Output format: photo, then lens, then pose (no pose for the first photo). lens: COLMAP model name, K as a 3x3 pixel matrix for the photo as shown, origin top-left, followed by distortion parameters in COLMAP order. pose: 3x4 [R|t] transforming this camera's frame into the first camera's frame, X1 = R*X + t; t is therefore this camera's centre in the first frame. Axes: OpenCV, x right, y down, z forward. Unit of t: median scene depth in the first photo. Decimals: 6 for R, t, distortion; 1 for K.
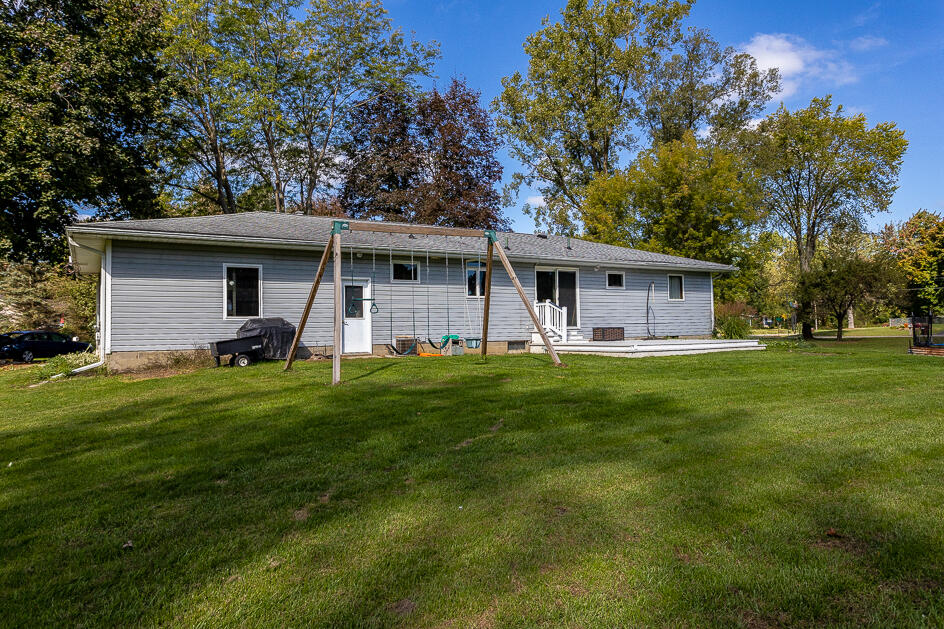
lens RADIAL K [[614.1, 0, 469.7], [0, 614.1, 315.6], [0, 0, 1]] dist [0.000297, 0.000555]
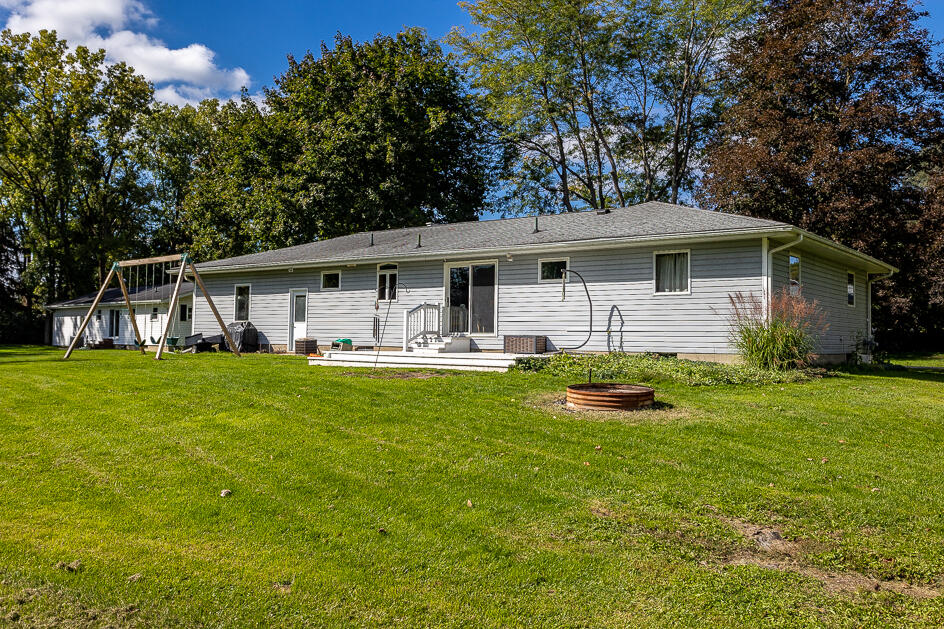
lens RADIAL K [[845.9, 0, 467.9], [0, 845.9, 315.5], [0, 0, 1]] dist [0.012384, 0.000306]
pose [[0.344032, -0.008681, -0.938918, 1.312905], [-0.002327, 0.999946, -0.010098, 0.006381], [0.938955, 0.005659, 0.343993, 0.653356]]
